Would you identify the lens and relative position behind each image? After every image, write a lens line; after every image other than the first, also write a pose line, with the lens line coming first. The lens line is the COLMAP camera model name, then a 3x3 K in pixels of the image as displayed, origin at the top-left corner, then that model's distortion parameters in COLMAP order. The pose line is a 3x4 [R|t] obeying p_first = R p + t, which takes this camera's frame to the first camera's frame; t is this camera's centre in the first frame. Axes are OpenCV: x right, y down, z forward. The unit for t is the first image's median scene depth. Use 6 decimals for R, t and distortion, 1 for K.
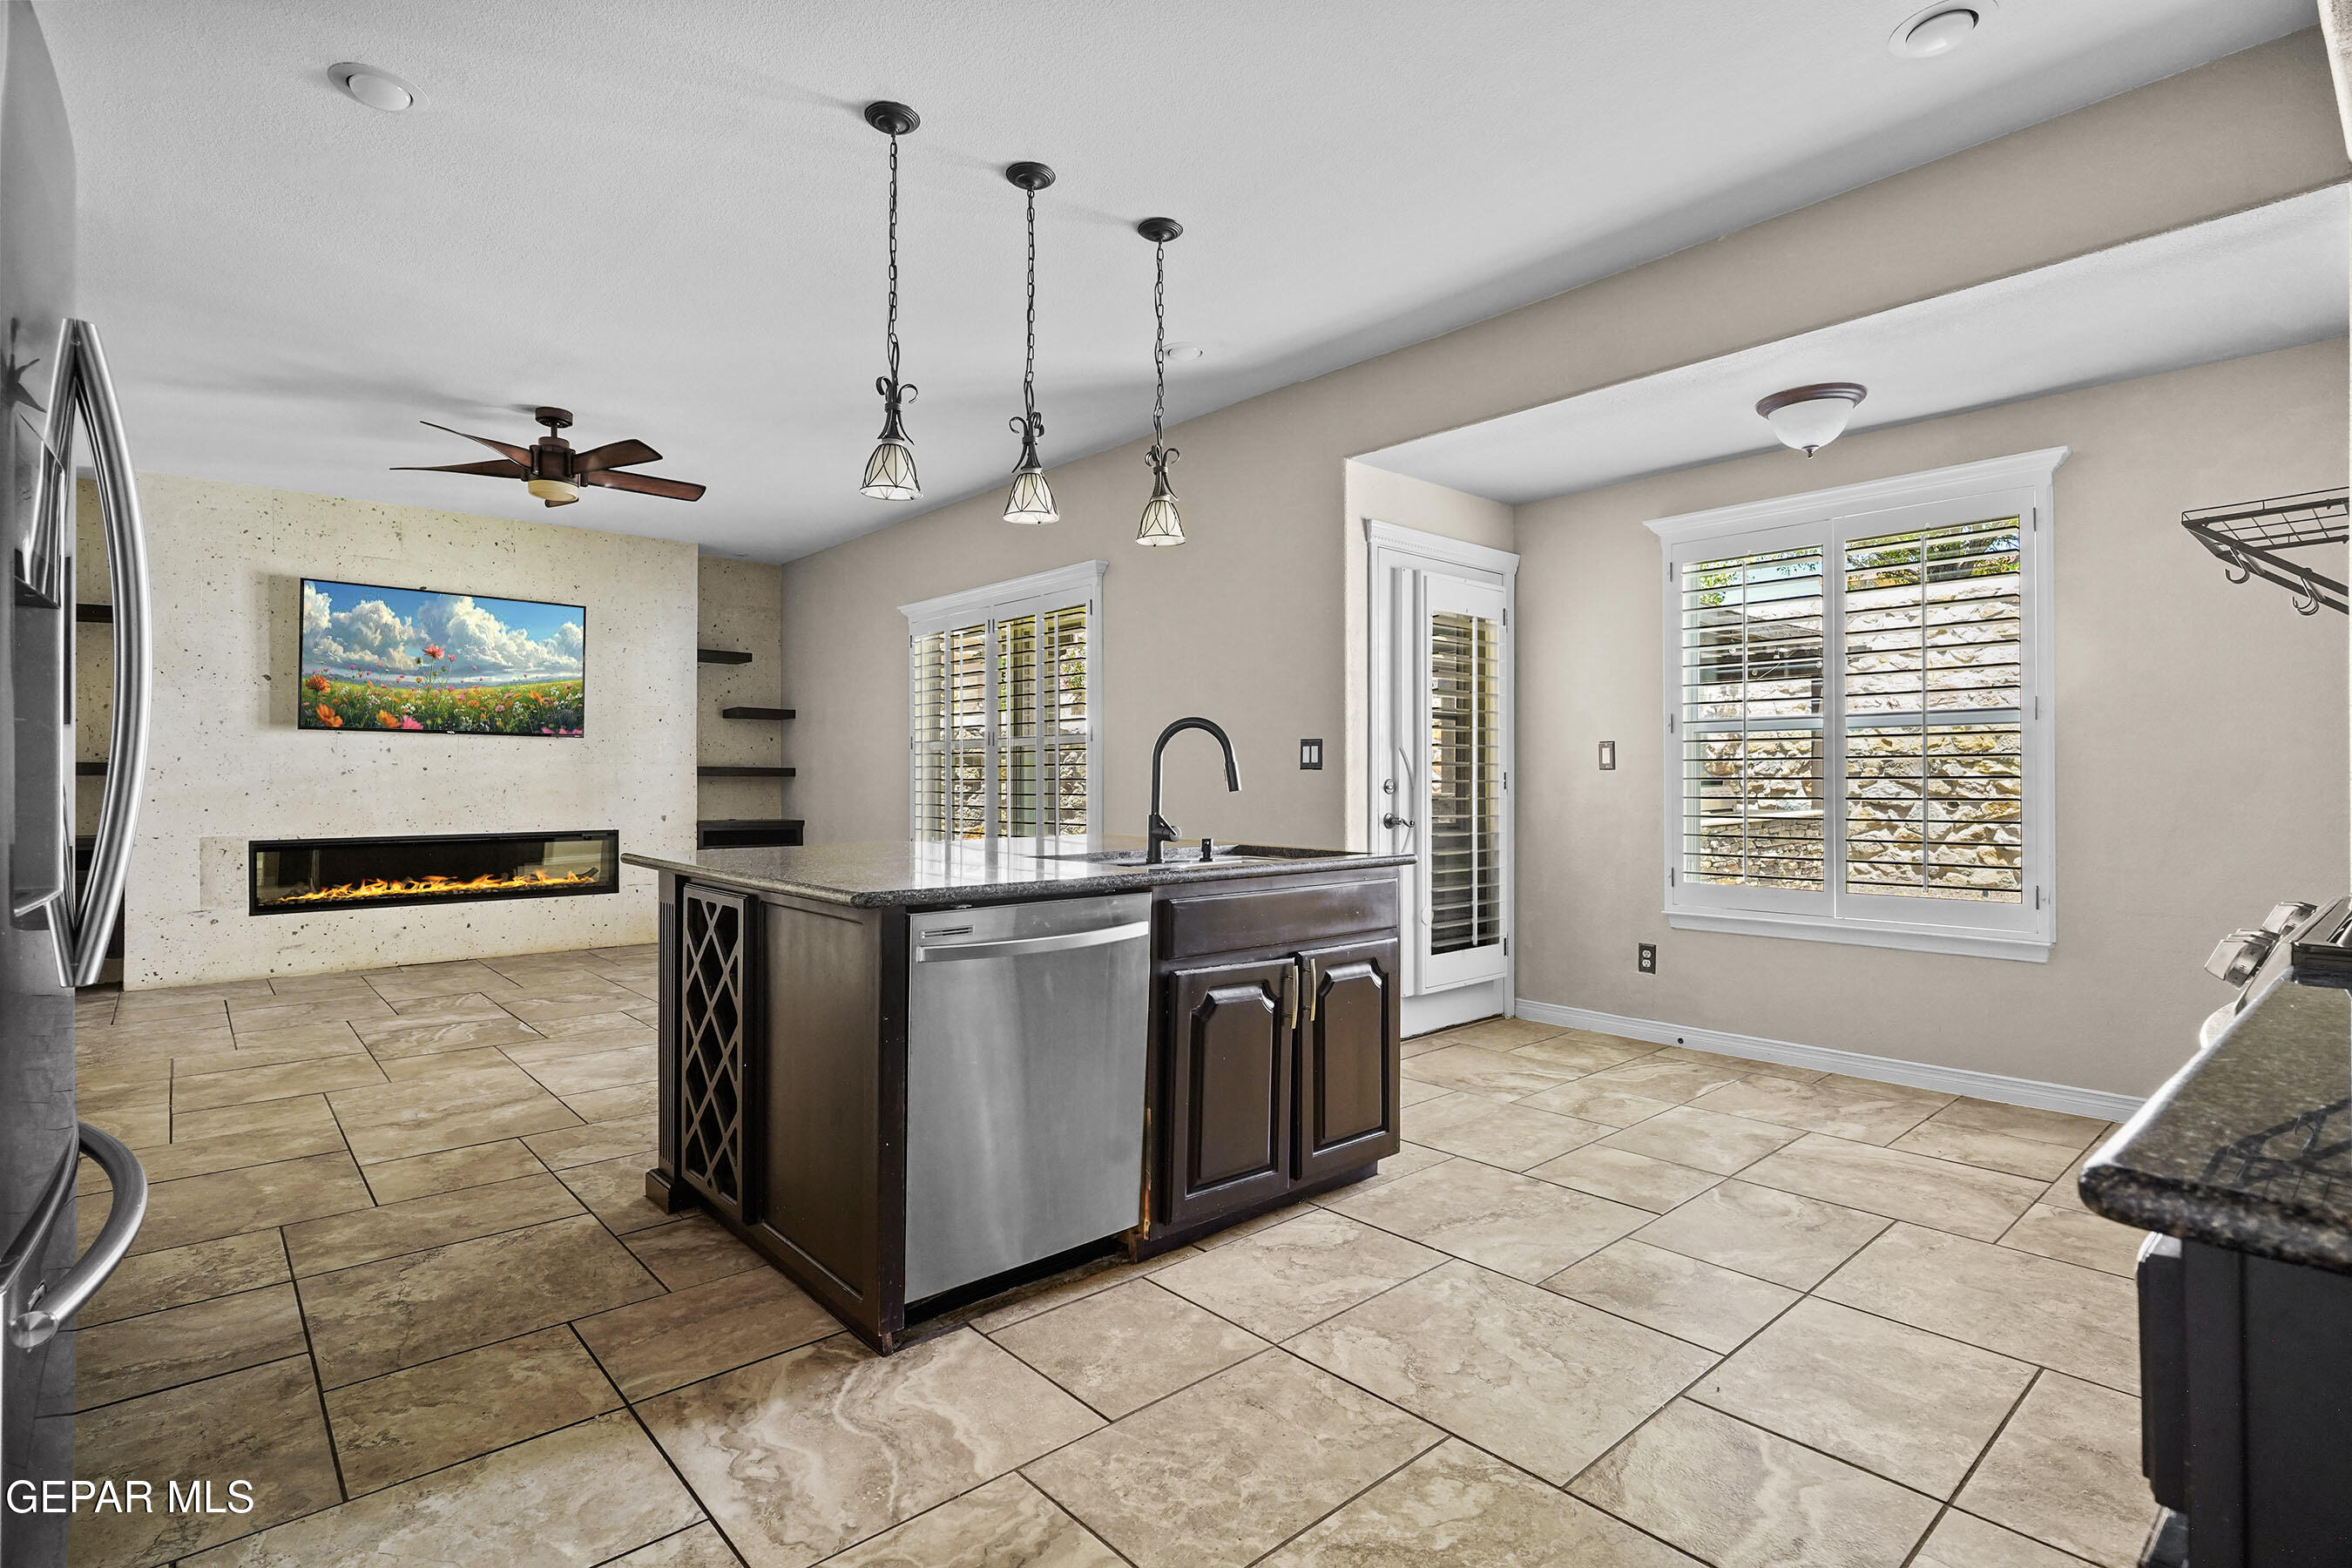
lens RADIAL K [[1132.8, 0, 1169.4], [0, 1132.8, 776.0], [0, 0, 1]] dist [-0.009048, 0.005522]
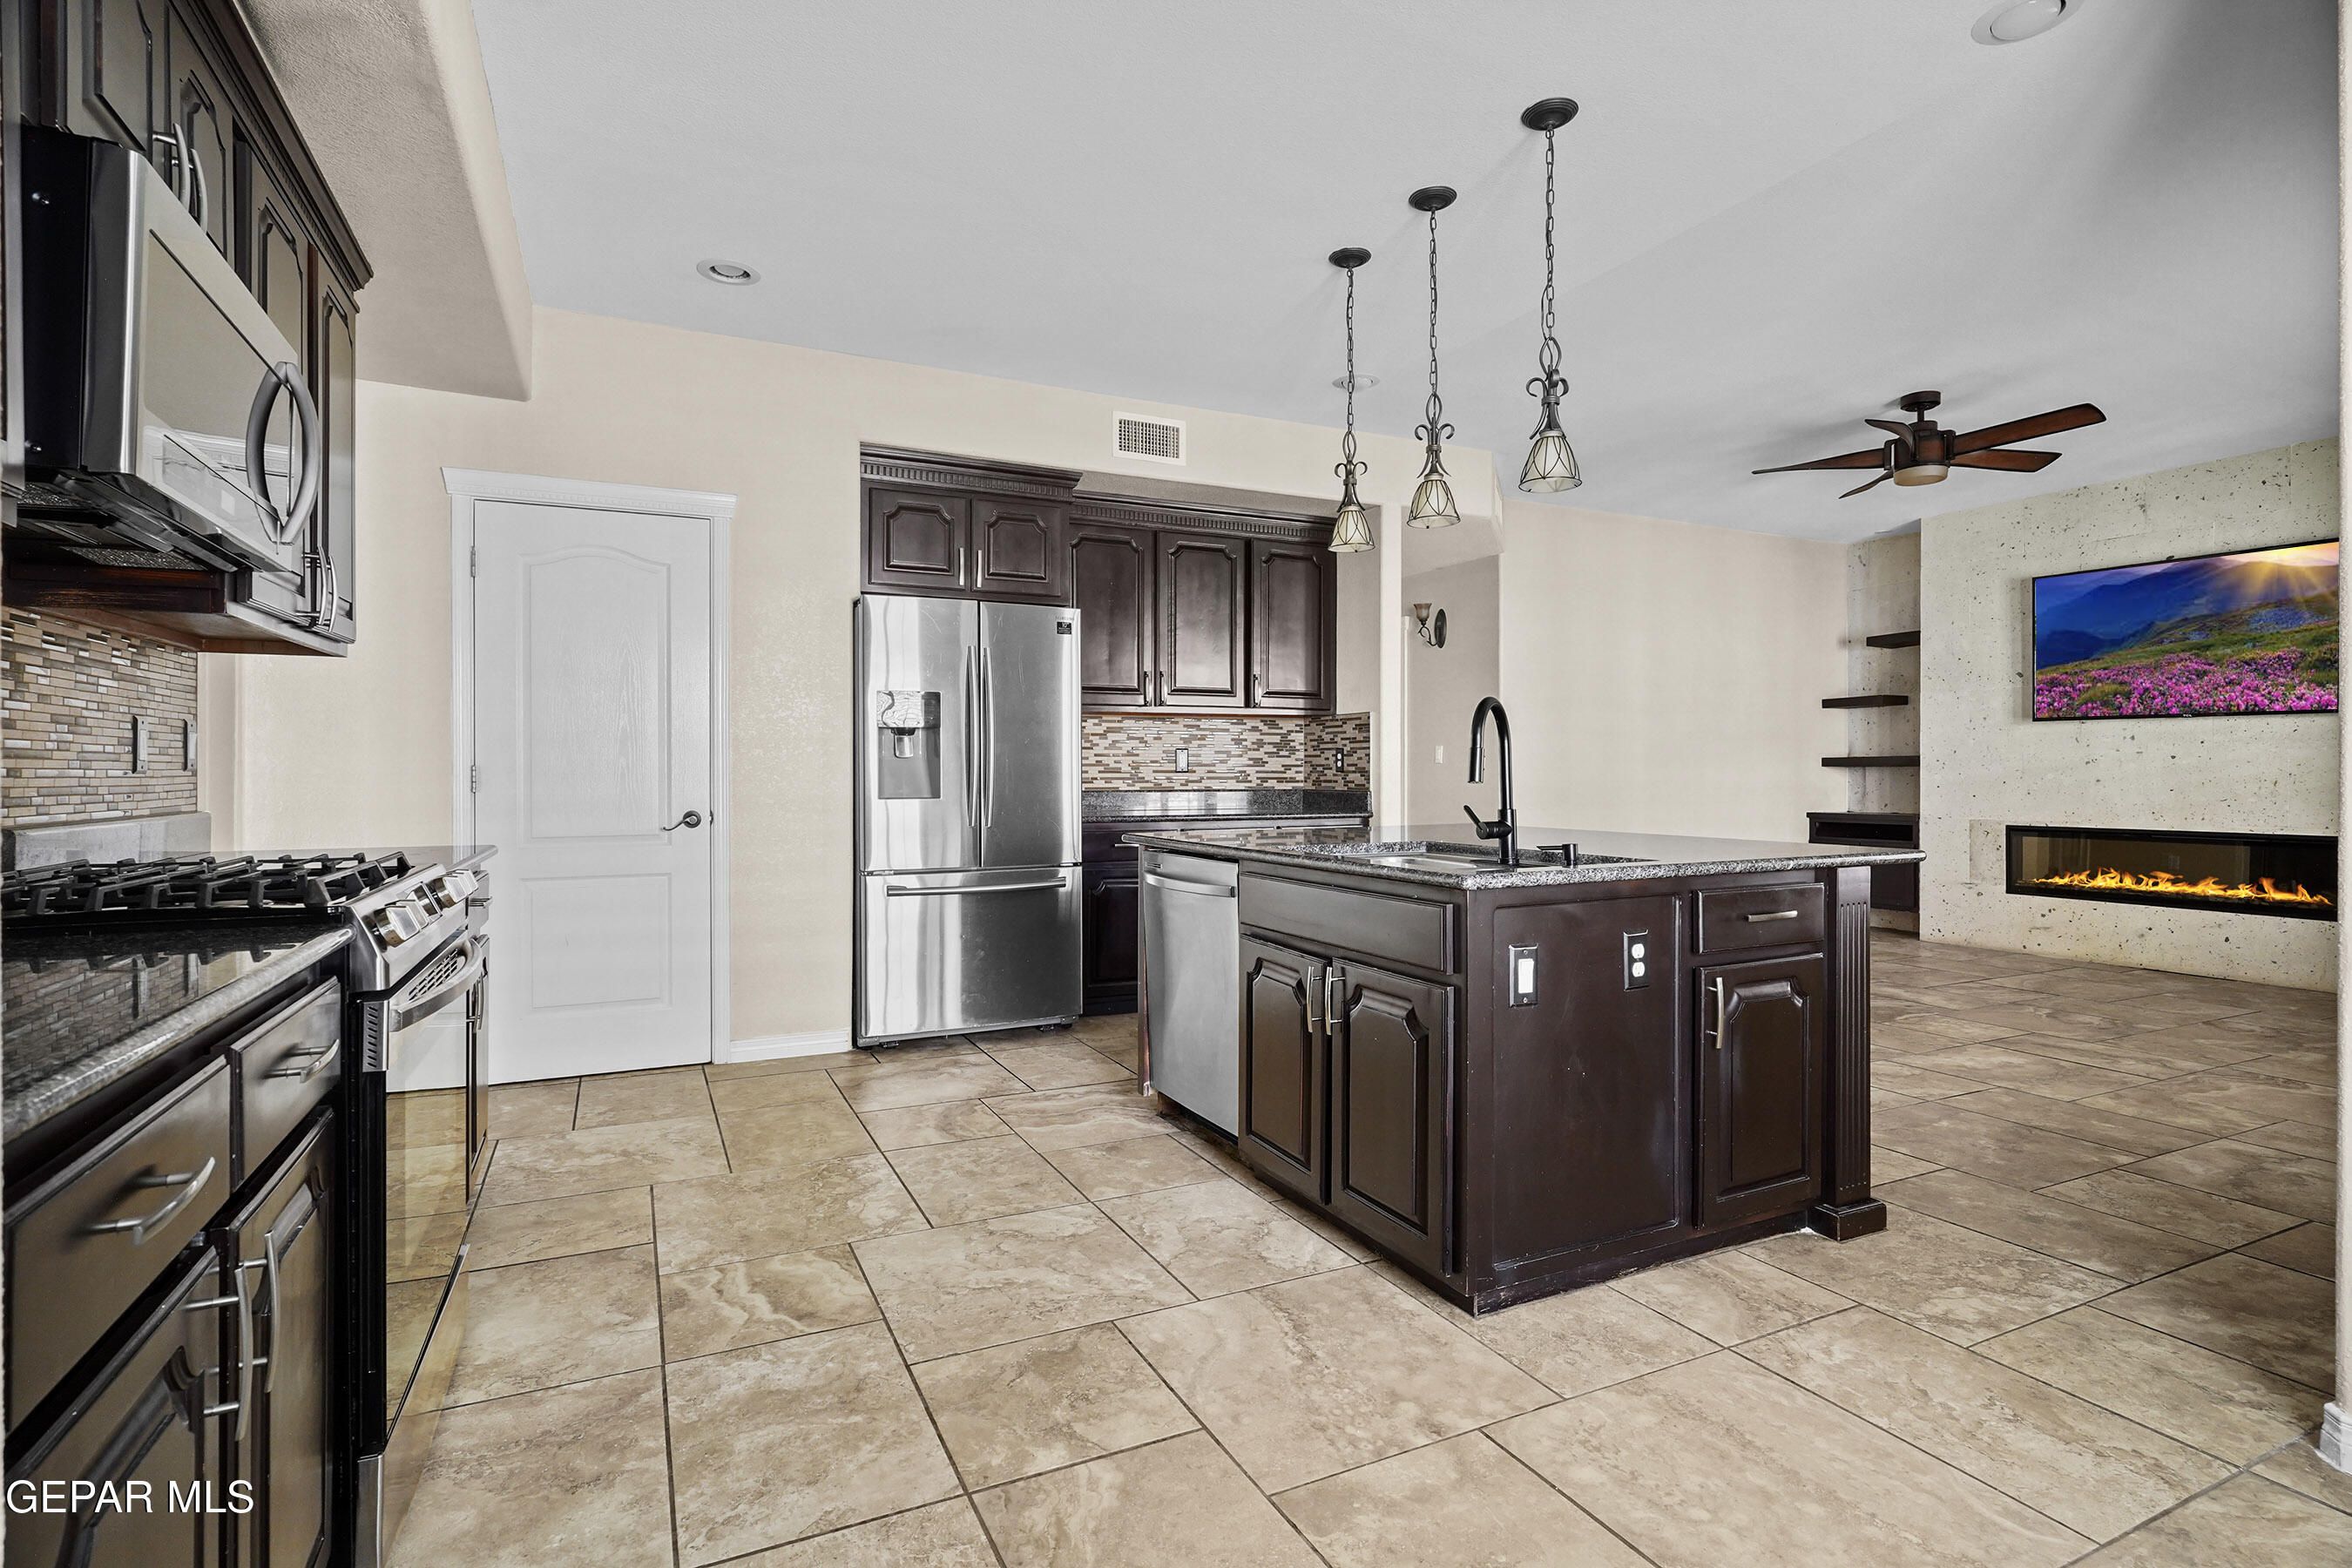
lens RADIAL K [[1132.8, 0, 1157.6], [0, 1132.8, 771.9], [0, 0, 1]] dist [-0.009048, 0.005522]
pose [[-0.277095, 0.001279, -0.960842, 1.006243], [0.004775, 0.999989, -0.000046, 0.004584], [0.960831, -0.004600, -0.277098, 1.088724]]
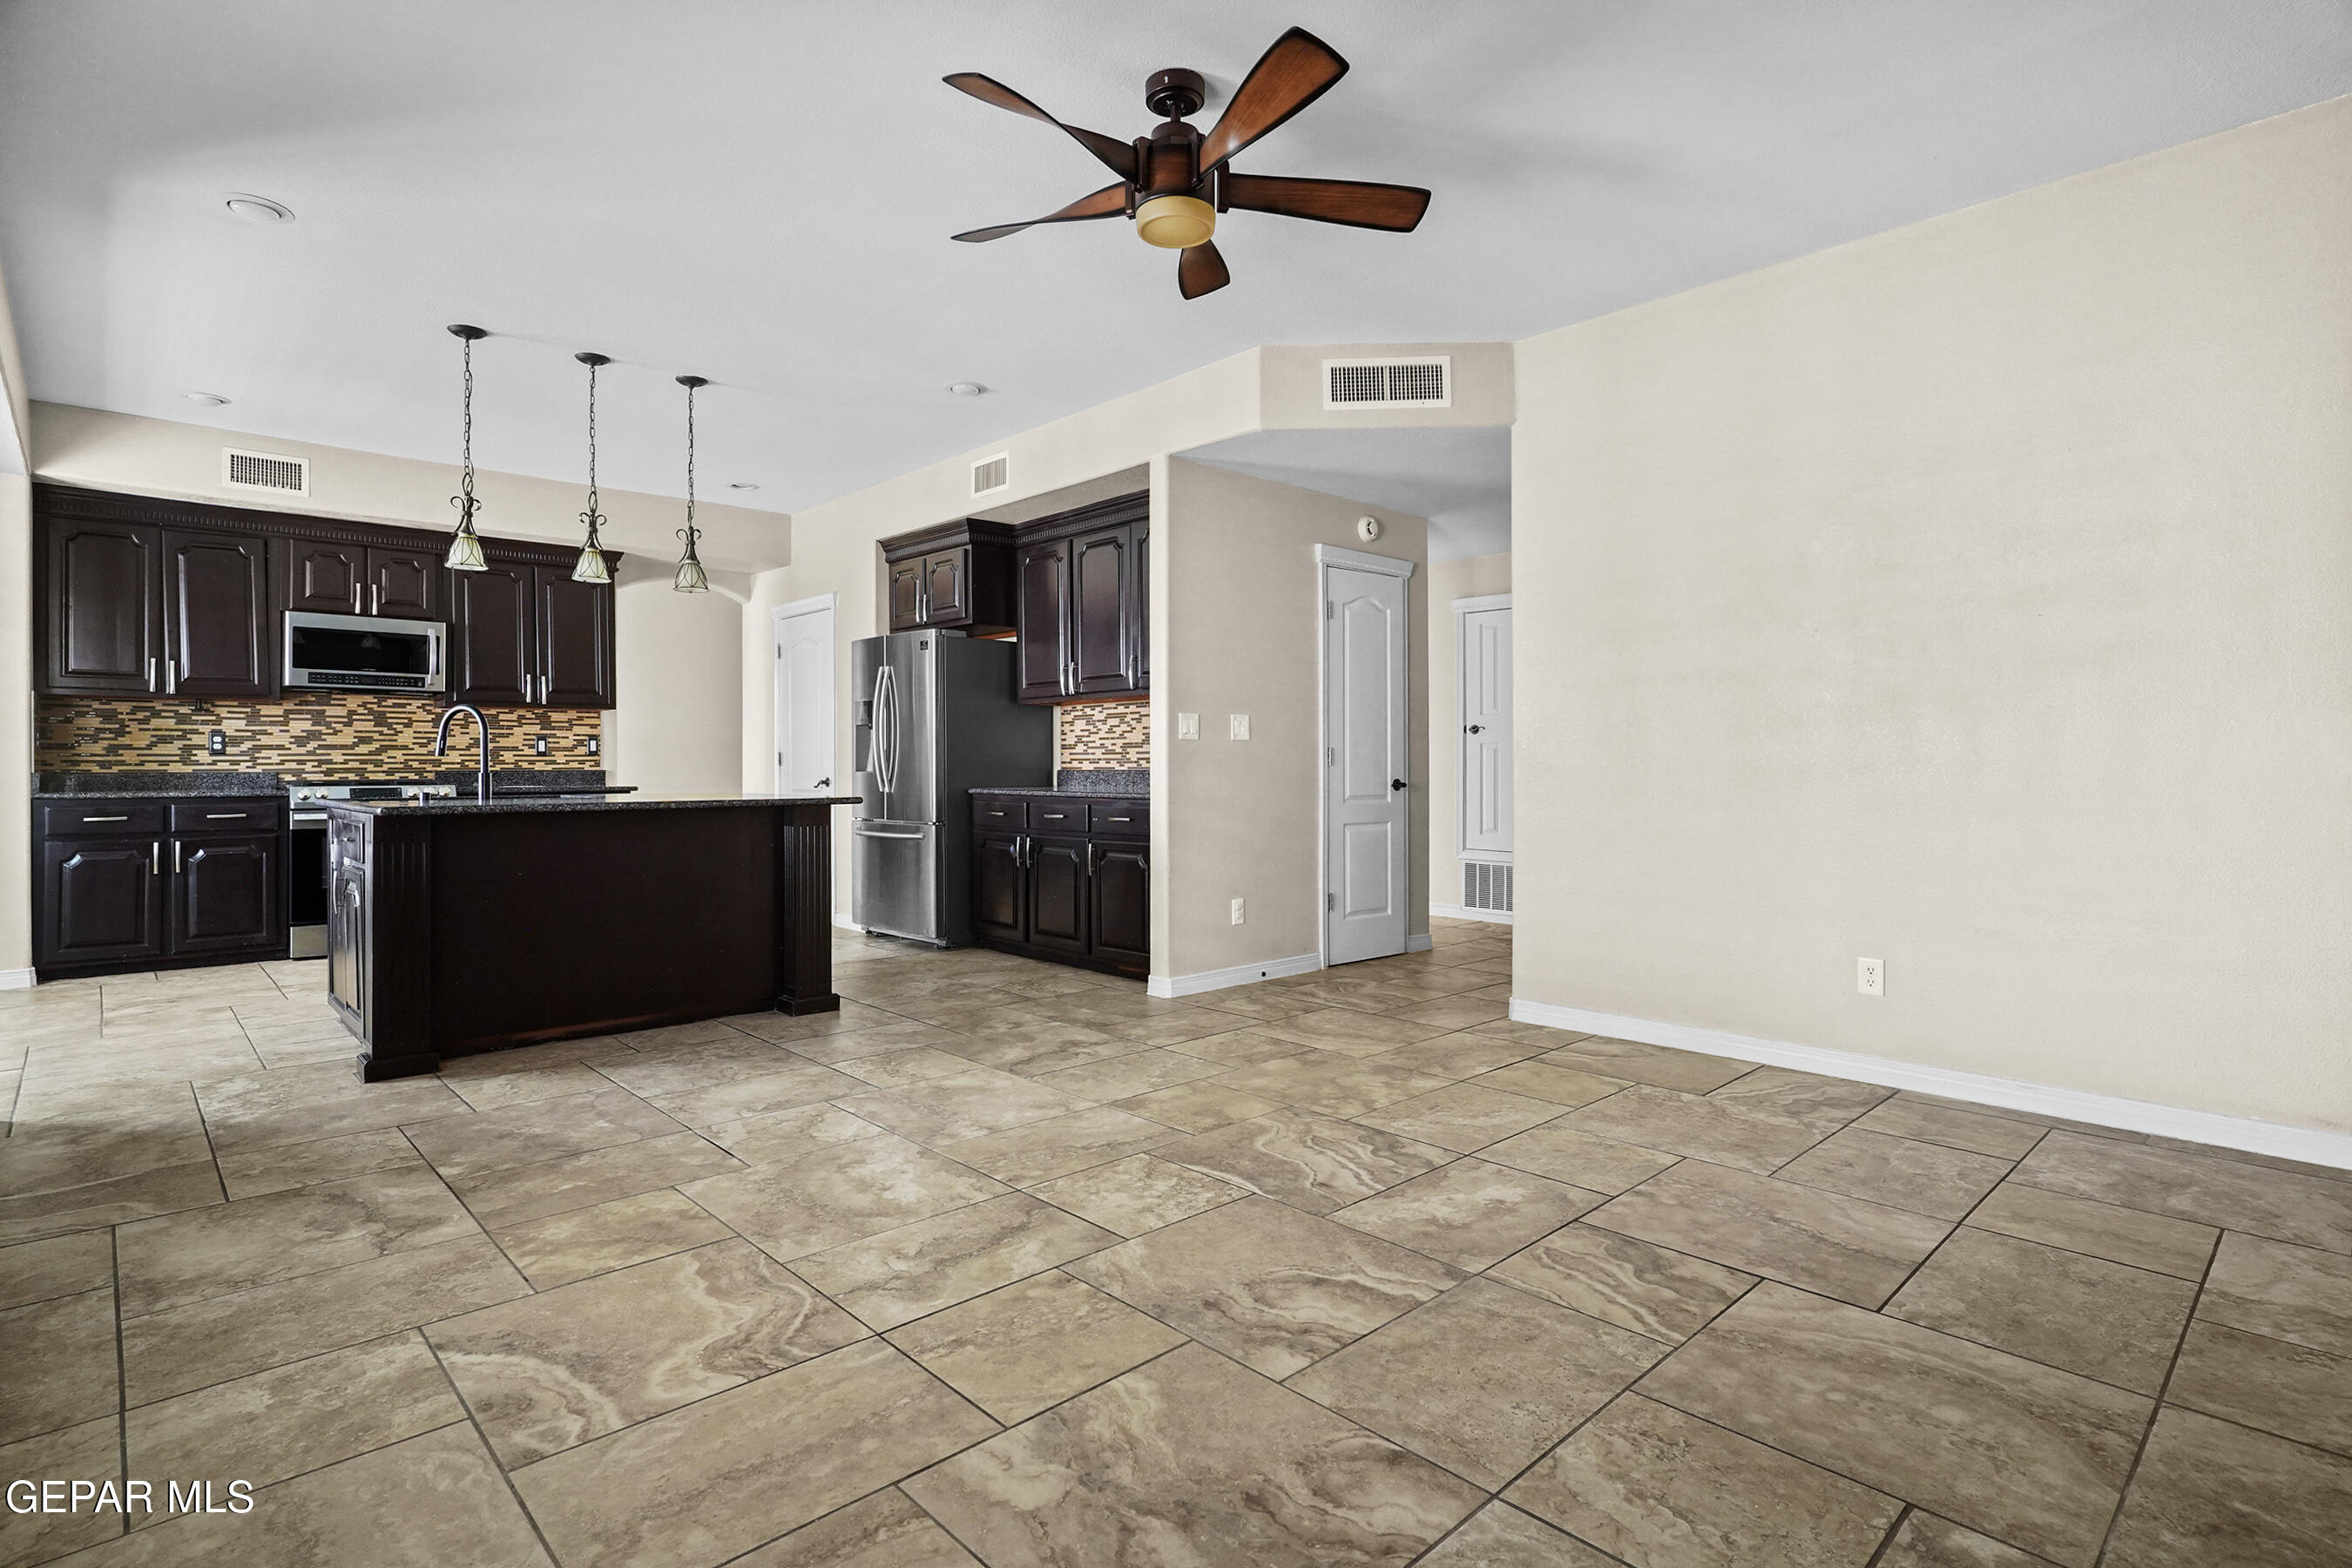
lens RADIAL K [[1132.8, 0, 1161.8], [0, 1132.8, 775.7], [0, 0, 1]] dist [-0.009048, 0.005522]
pose [[-0.999615, 0.002750, -0.027604, -0.896874], [0.002575, 0.999976, 0.006383, 0.034281], [0.027621, 0.006309, -0.999599, 2.682561]]
